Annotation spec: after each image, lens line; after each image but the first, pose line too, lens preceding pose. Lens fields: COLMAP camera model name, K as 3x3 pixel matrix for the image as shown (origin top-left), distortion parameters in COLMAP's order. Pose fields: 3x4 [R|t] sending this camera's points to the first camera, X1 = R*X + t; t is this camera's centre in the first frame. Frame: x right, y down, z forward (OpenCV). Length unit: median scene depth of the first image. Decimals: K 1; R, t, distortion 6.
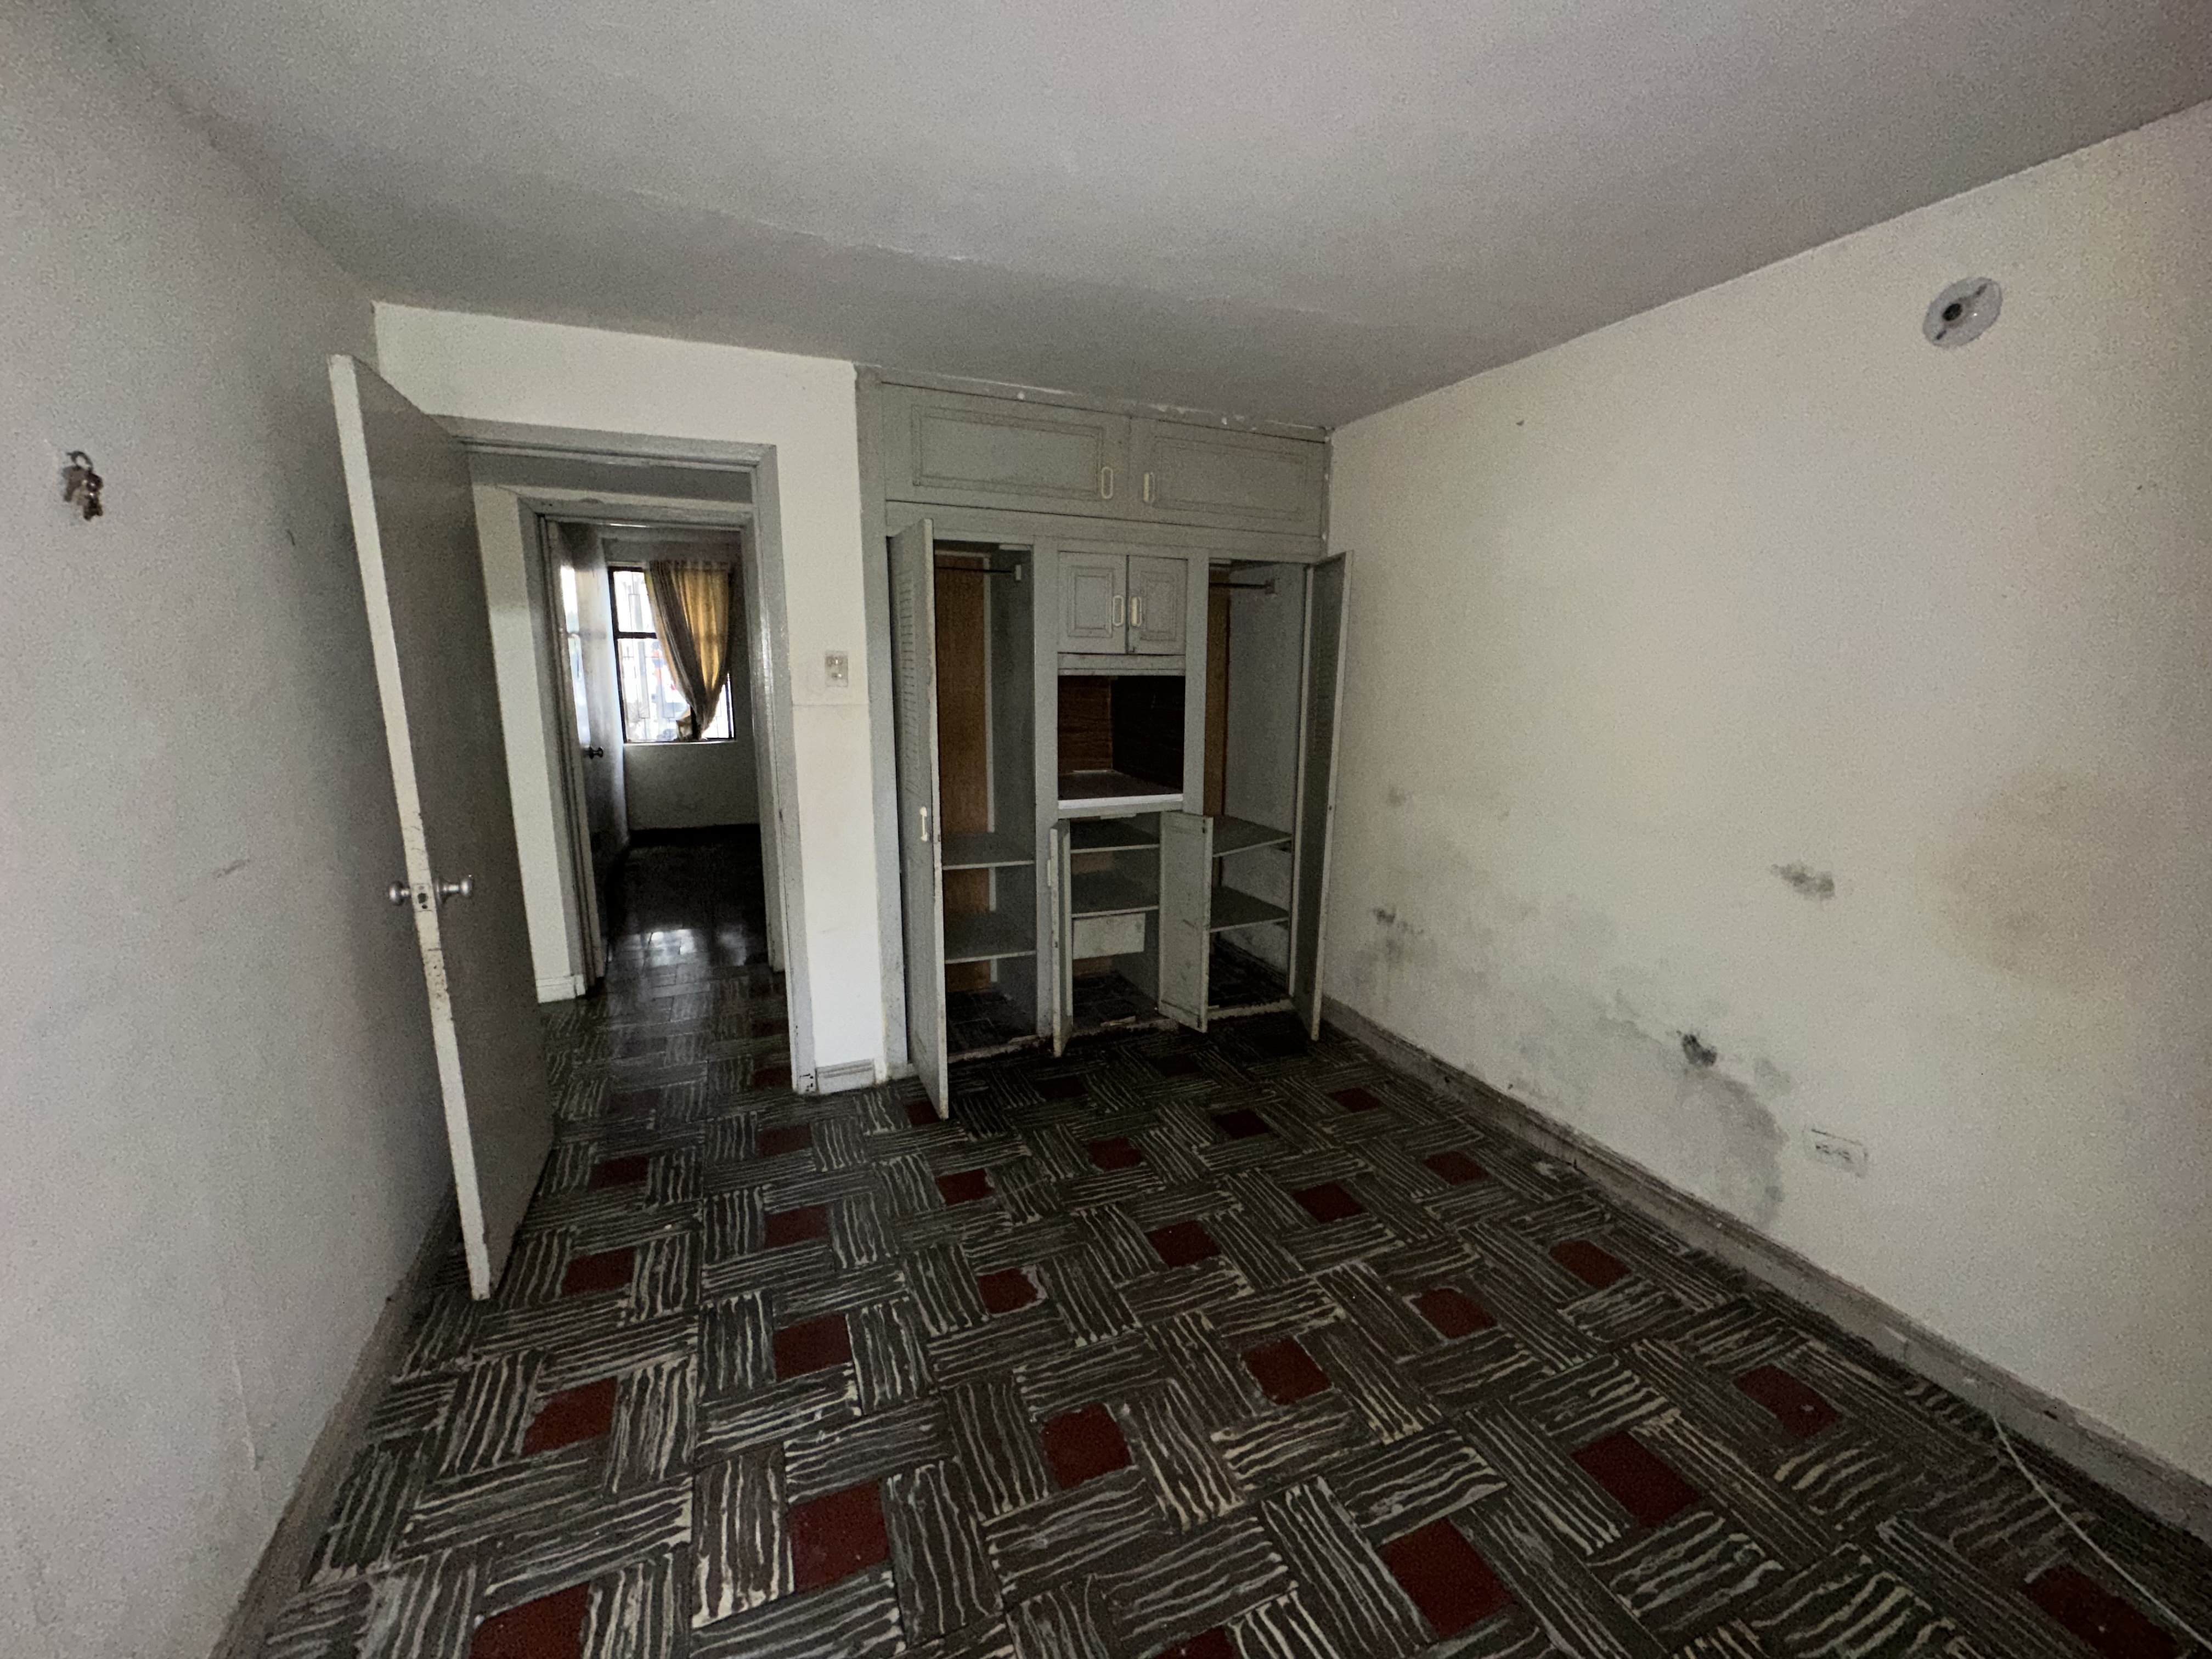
lens RADIAL K [[879.2, 0, 1107.7], [0, 879.2, 827.7], [0, 0, 1]] dist [-0.007093, 0.000592]
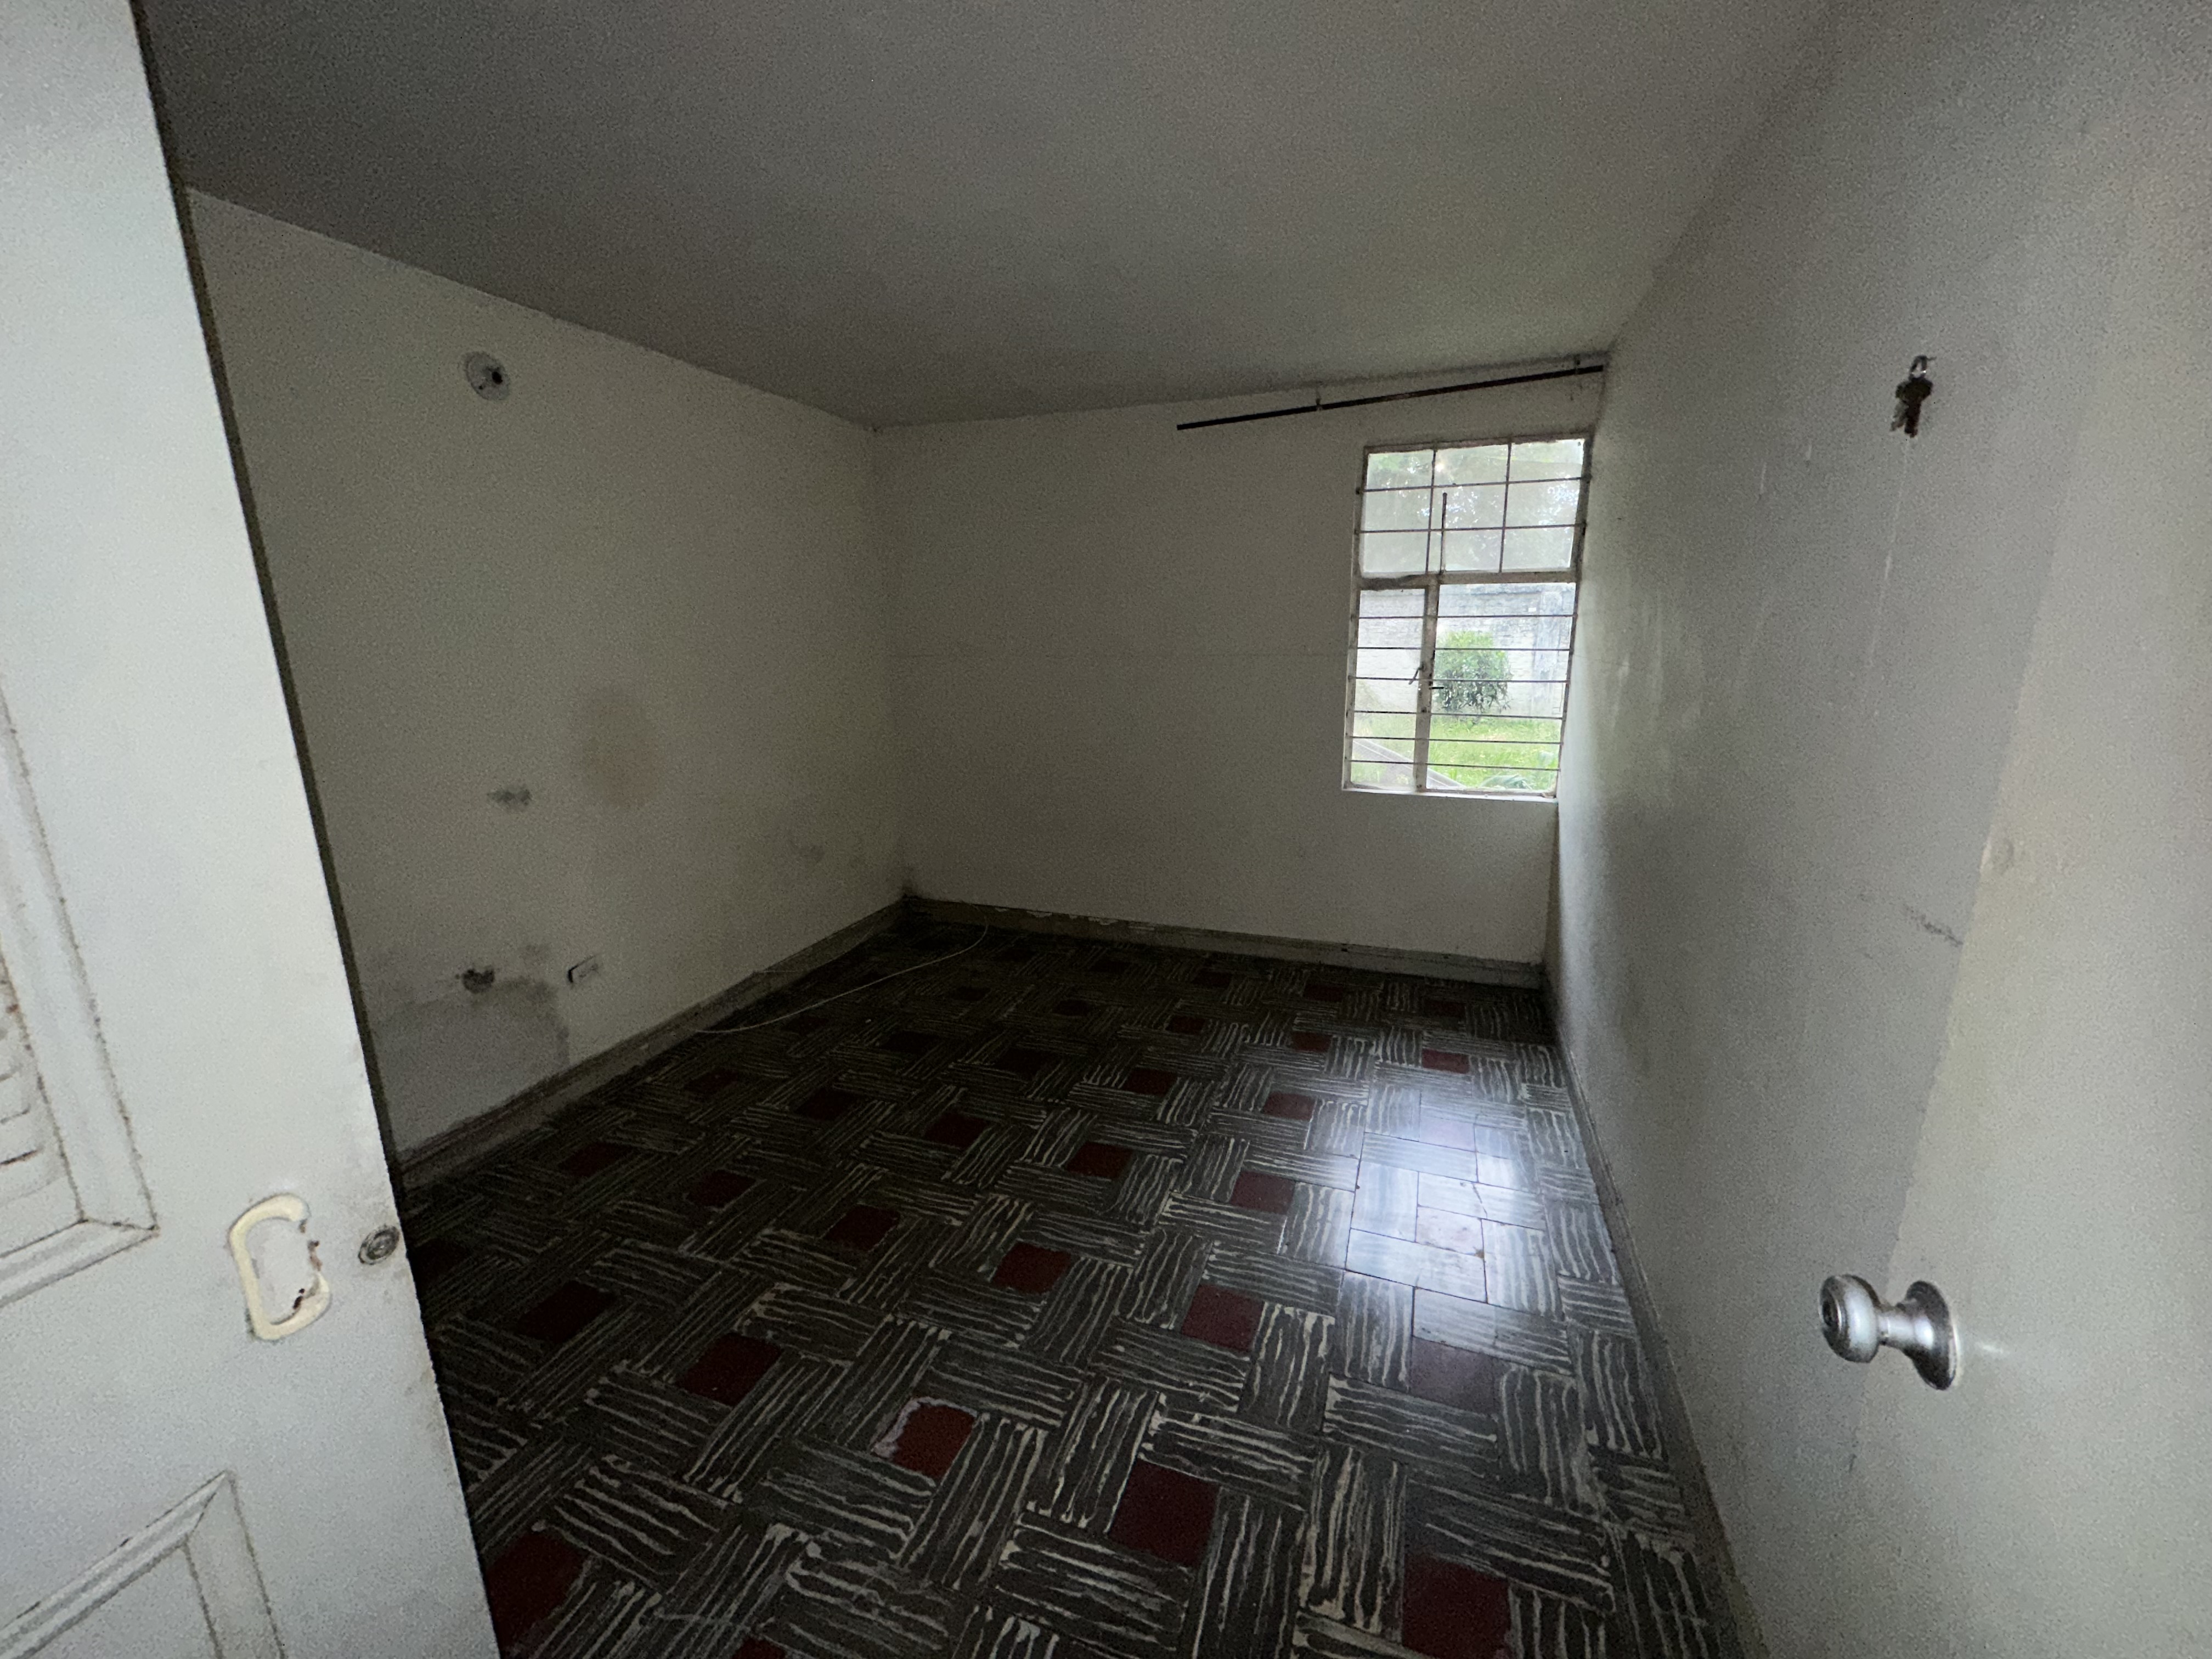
lens RADIAL K [[879.2, 0, 1107.7], [0, 879.2, 827.7], [0, 0, 1]] dist [-0.007093, 0.000592]
pose [[-0.729025, -0.147933, 0.668310, -0.775130], [0.134135, 0.926560, 0.351419, -0.256976], [-0.671216, 0.345837, -0.655642, 1.421448]]
